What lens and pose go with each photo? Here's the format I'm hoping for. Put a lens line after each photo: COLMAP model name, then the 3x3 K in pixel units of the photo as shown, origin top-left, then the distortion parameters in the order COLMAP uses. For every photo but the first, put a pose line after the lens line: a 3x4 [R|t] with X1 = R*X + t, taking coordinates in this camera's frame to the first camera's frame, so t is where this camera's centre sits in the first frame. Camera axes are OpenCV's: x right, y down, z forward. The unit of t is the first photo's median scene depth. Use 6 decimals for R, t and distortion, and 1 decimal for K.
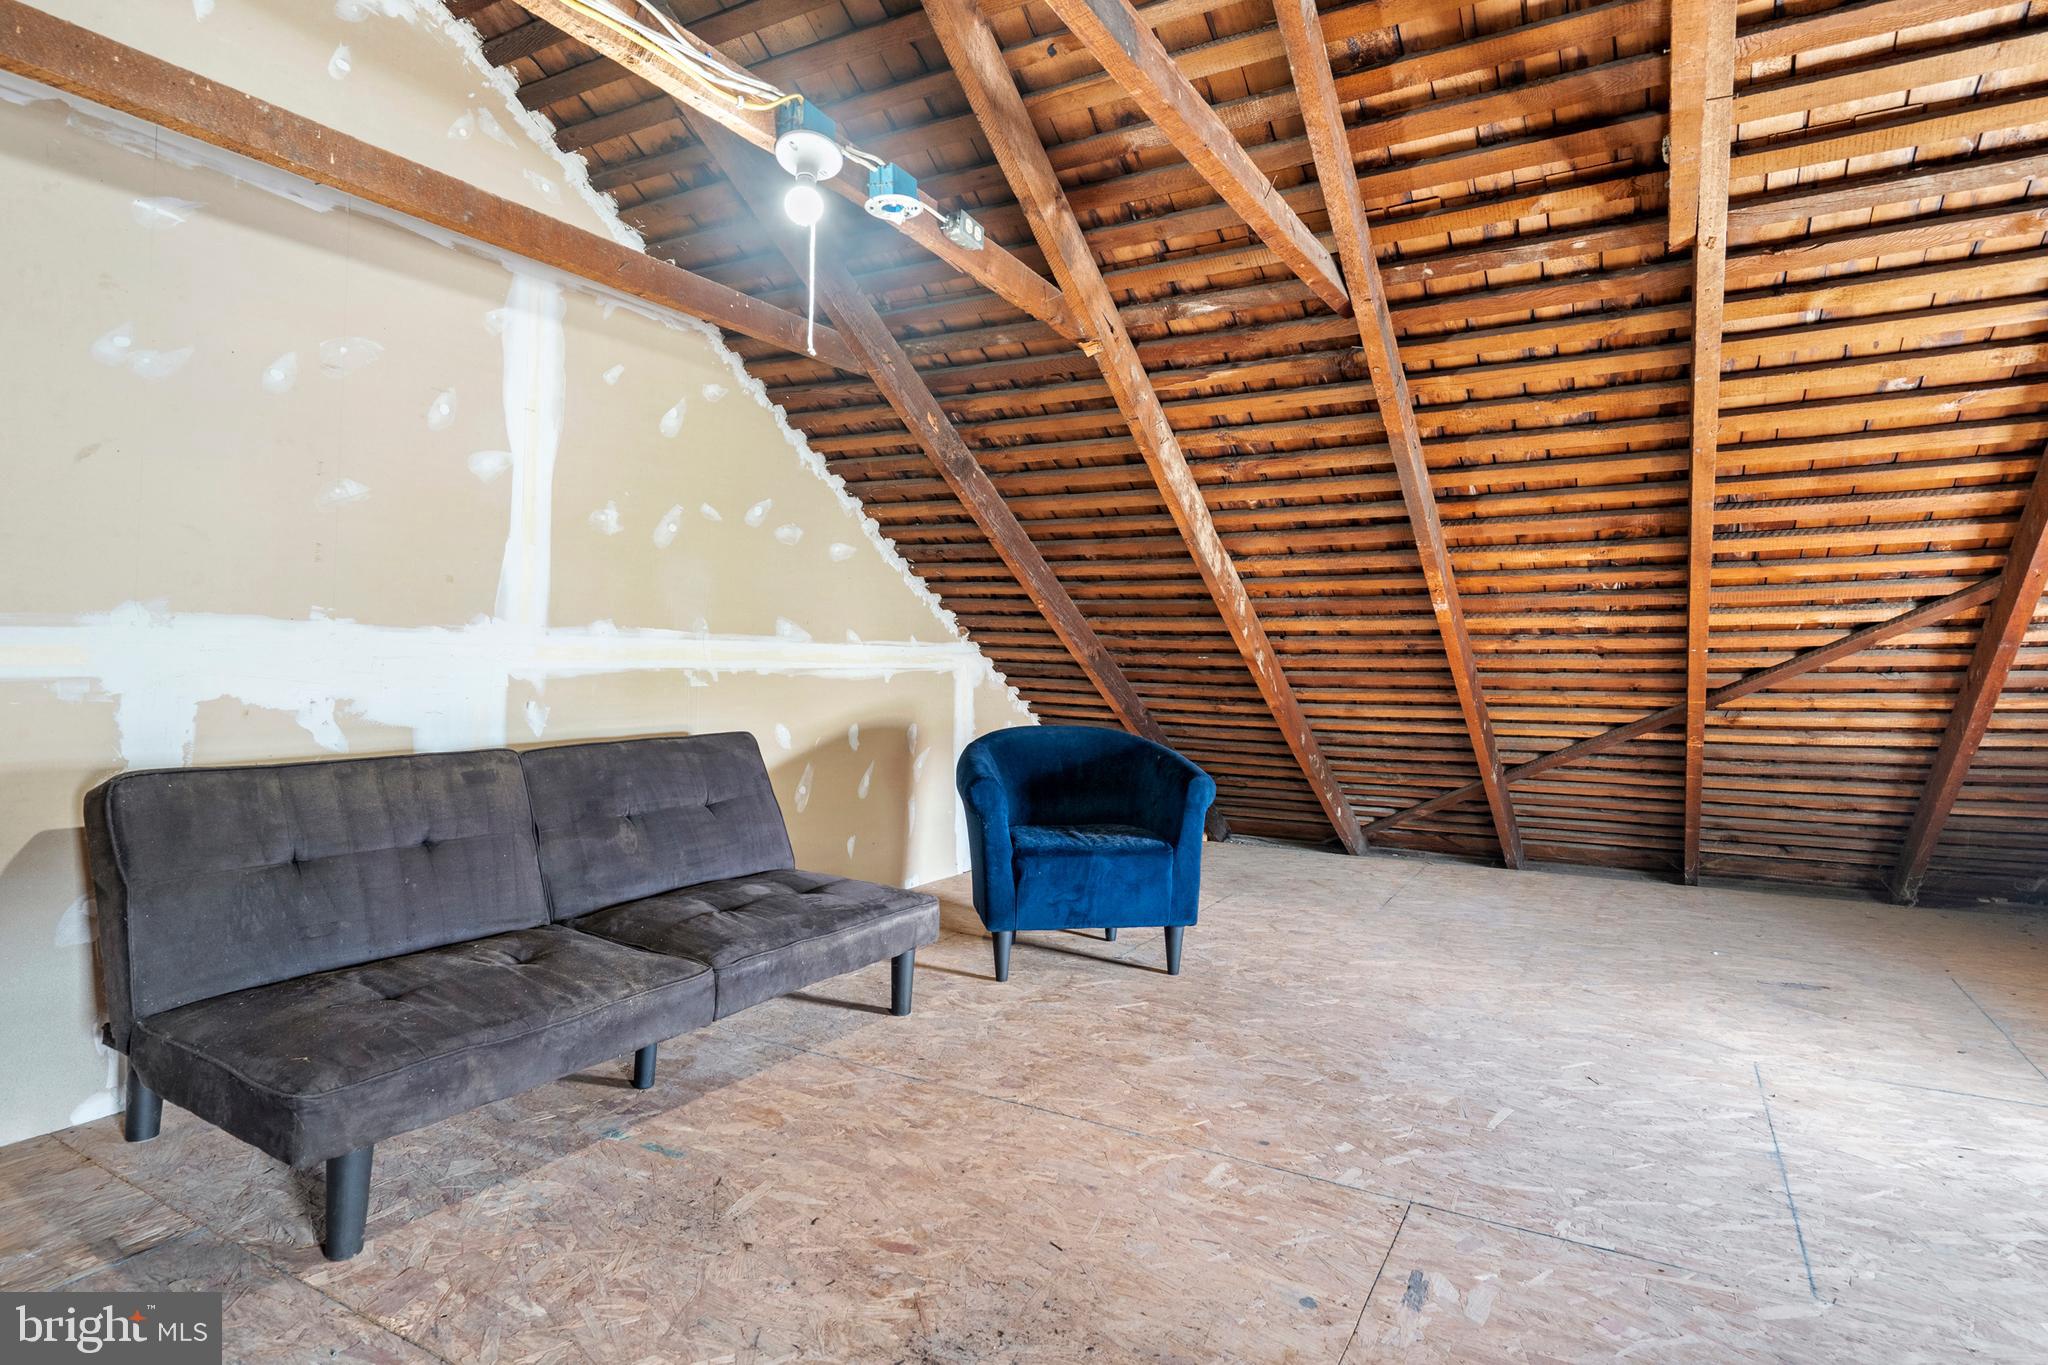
lens RADIAL K [[1134.7, 0, 1030.4], [0, 1134.7, 599.1], [0, 0, 1]] dist [0.001078, 0.000326]
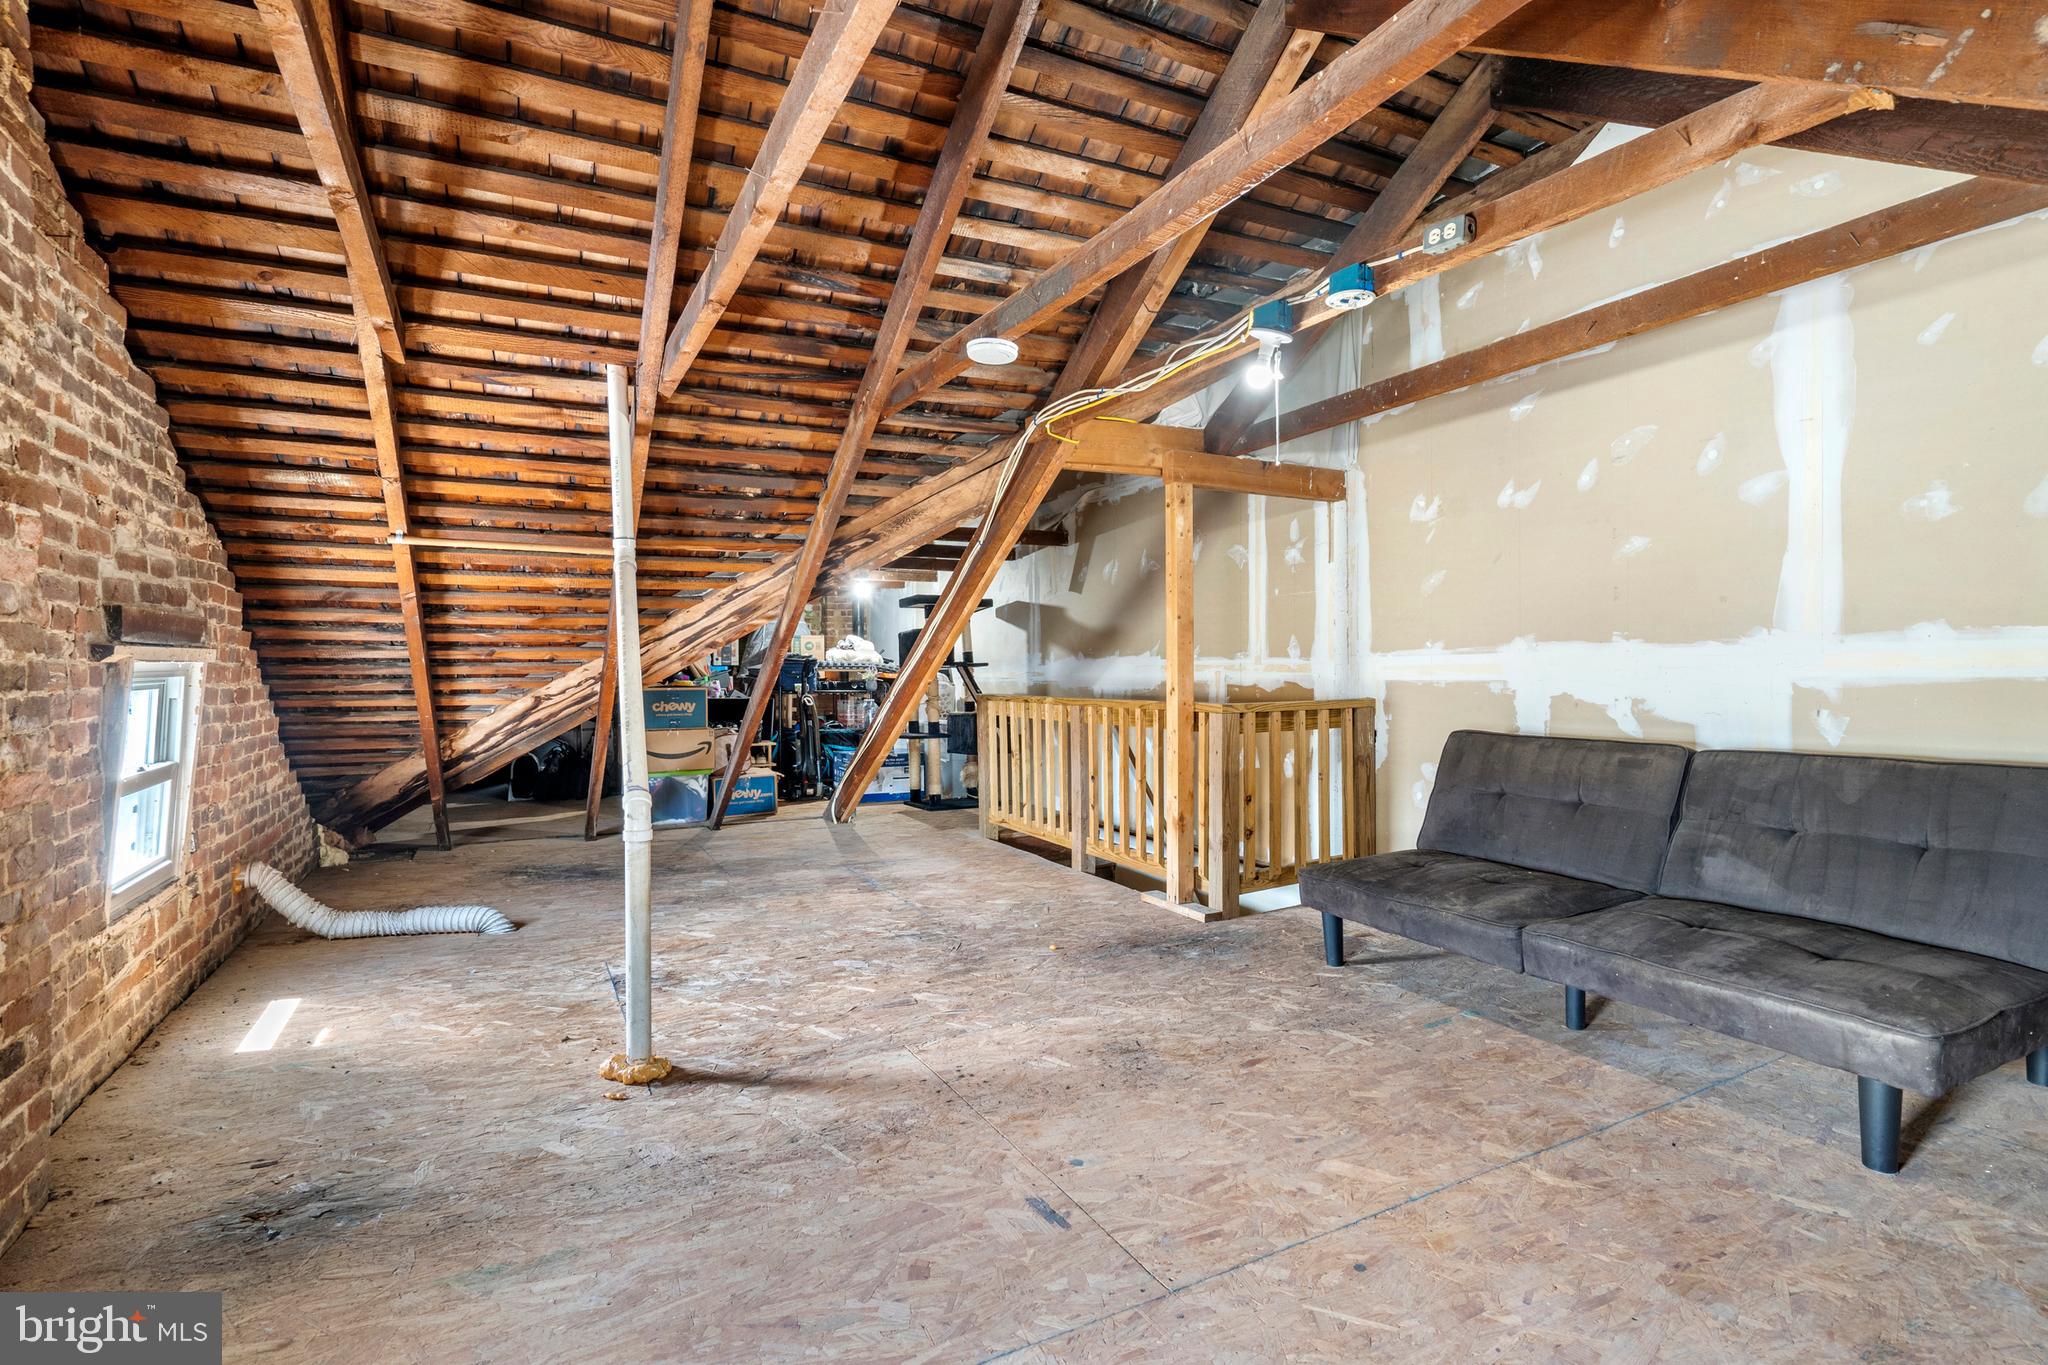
lens RADIAL K [[967.9, 0, 987.3], [0, 967.9, 683.2], [0, 0, 1]] dist [-0.005536, 0.001148]
pose [[-0.579519, 0.008013, -0.814920, 0.783138], [0.048123, 0.998543, -0.024403, 0.060147], [0.813537, -0.053358, -0.579060, 1.032666]]
